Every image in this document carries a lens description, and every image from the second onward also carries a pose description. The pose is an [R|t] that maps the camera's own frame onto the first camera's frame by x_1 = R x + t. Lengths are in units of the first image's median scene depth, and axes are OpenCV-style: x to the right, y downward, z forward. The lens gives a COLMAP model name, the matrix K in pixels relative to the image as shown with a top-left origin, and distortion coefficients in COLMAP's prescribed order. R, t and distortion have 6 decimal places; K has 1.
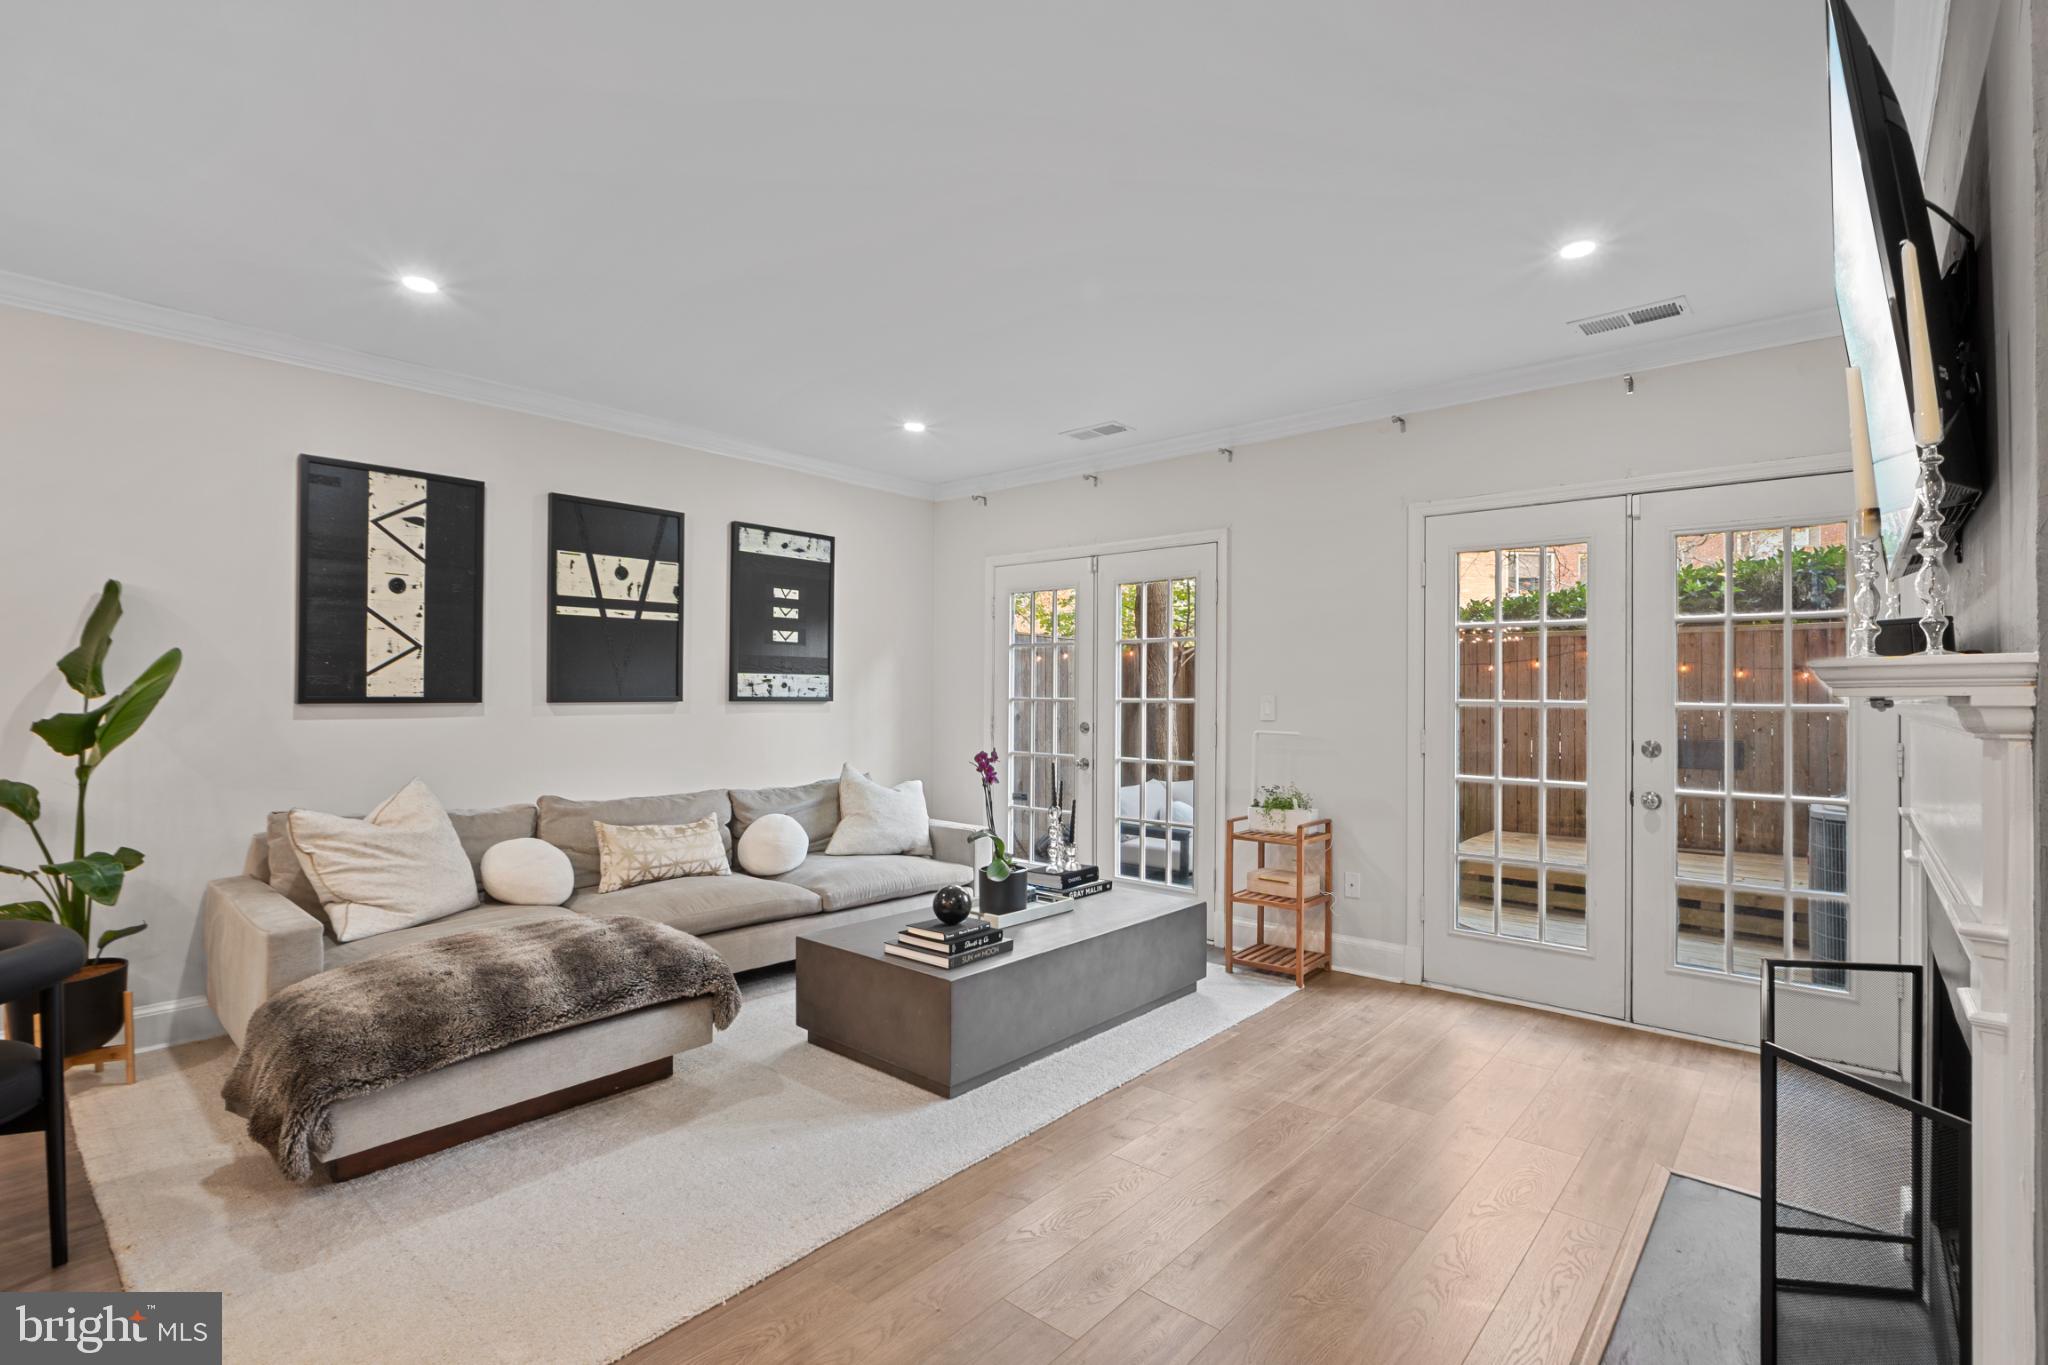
lens RADIAL K [[956.1, 0, 1017.3], [0, 956.1, 686.8], [0, 0, 1]] dist [-0.002399, 0.000000]
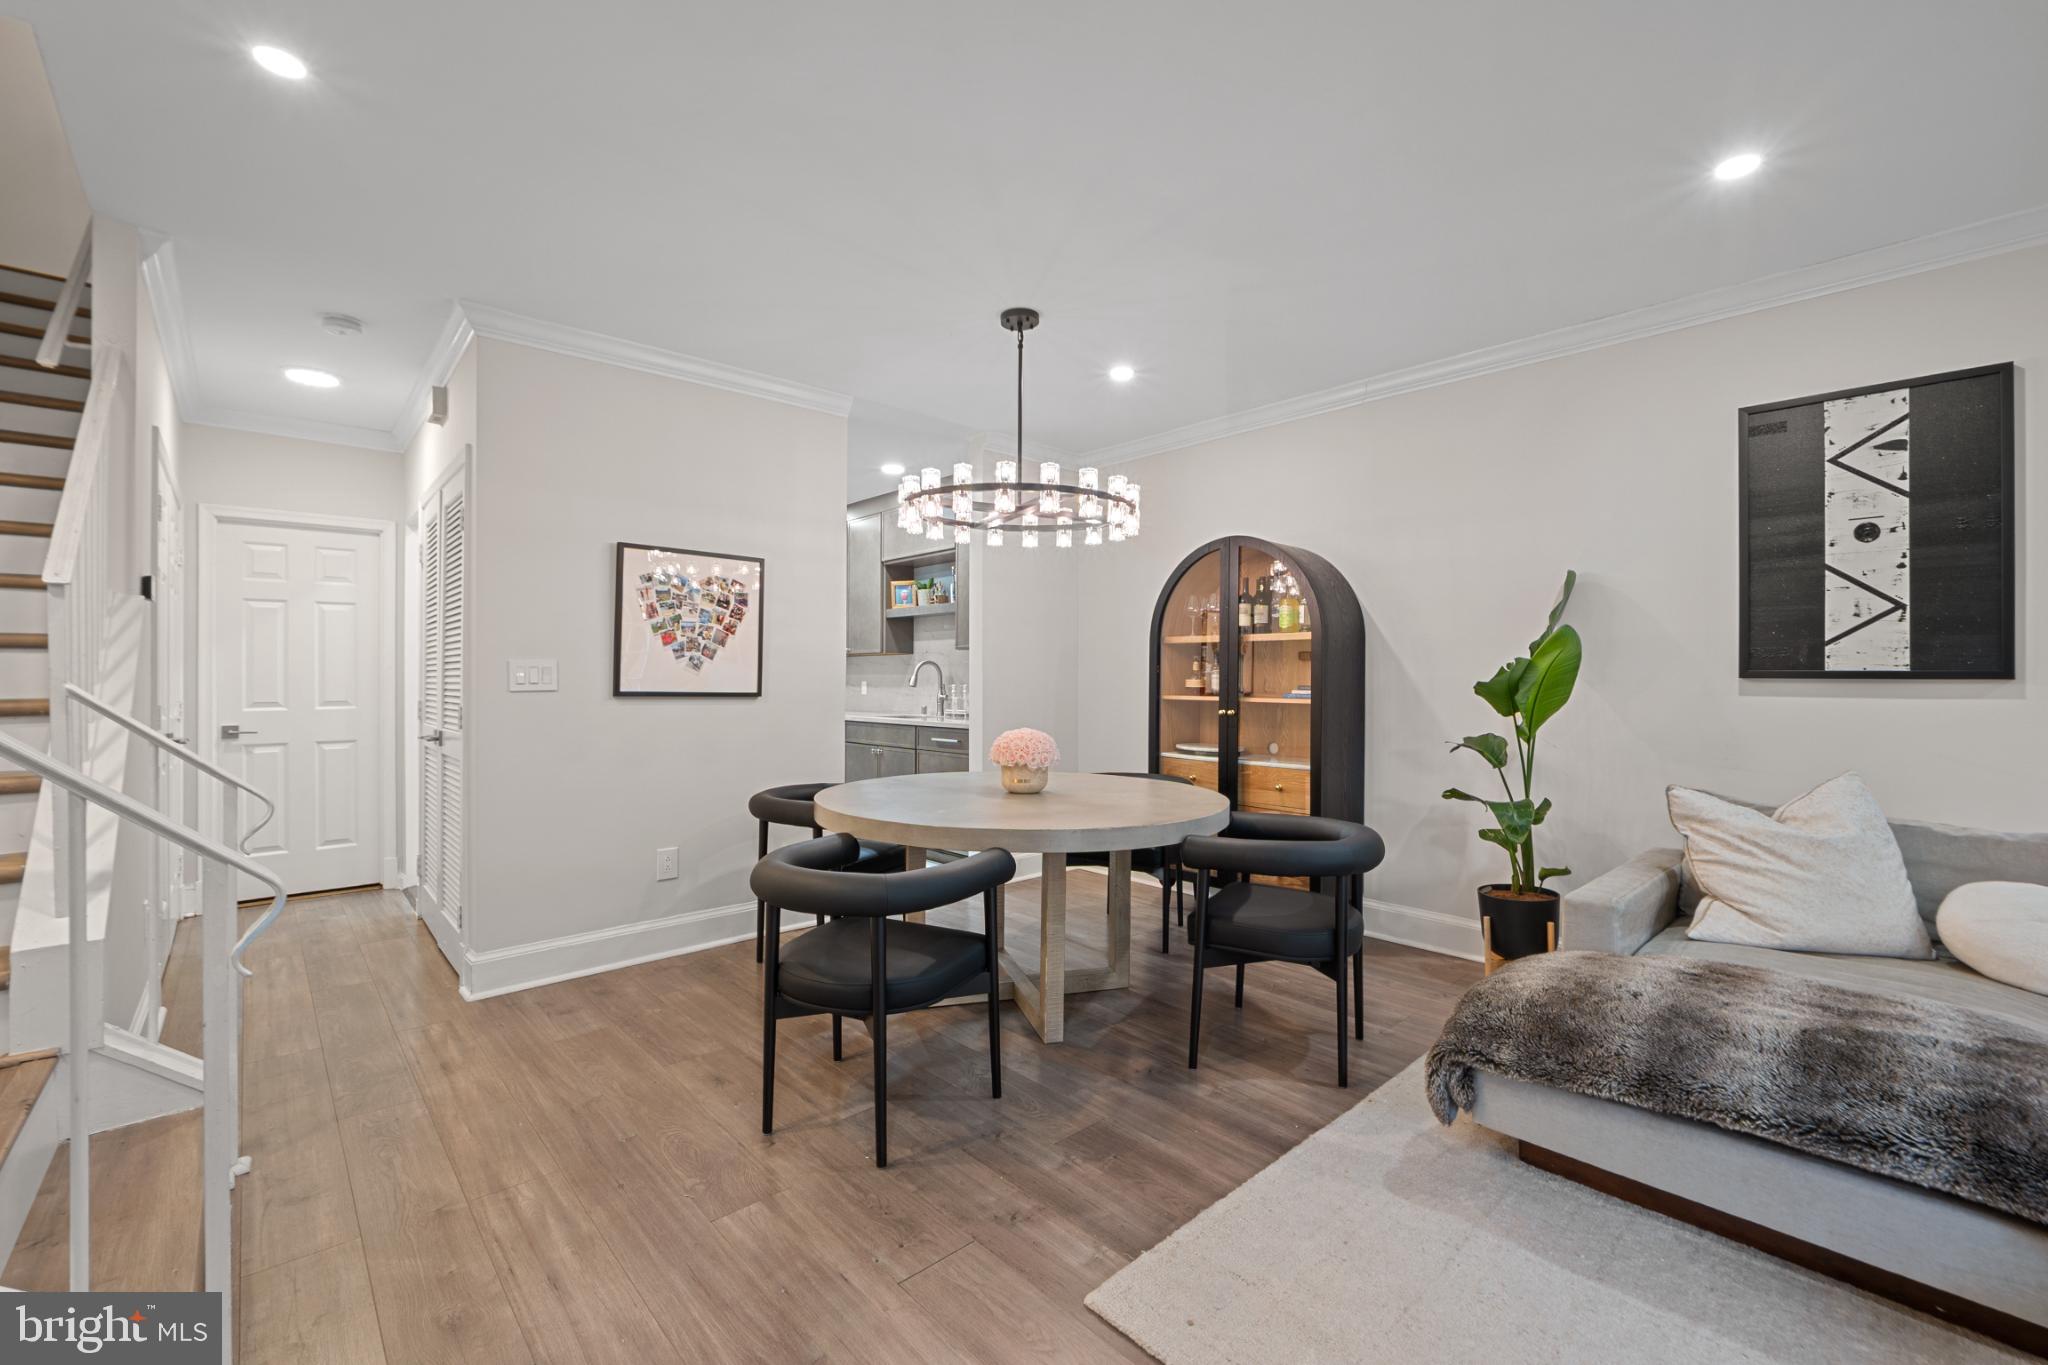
lens RADIAL K [[858.3, 0, 1017.7], [0, 858.3, 676.6], [0, 0, 1]] dist [-0.000458, -0.000126]
pose [[-0.081120, 0.003347, -0.996699, 0.134384], [-0.000238, 0.999994, 0.003377, 0.013686], [0.996704, 0.000511, -0.081118, 0.362291]]
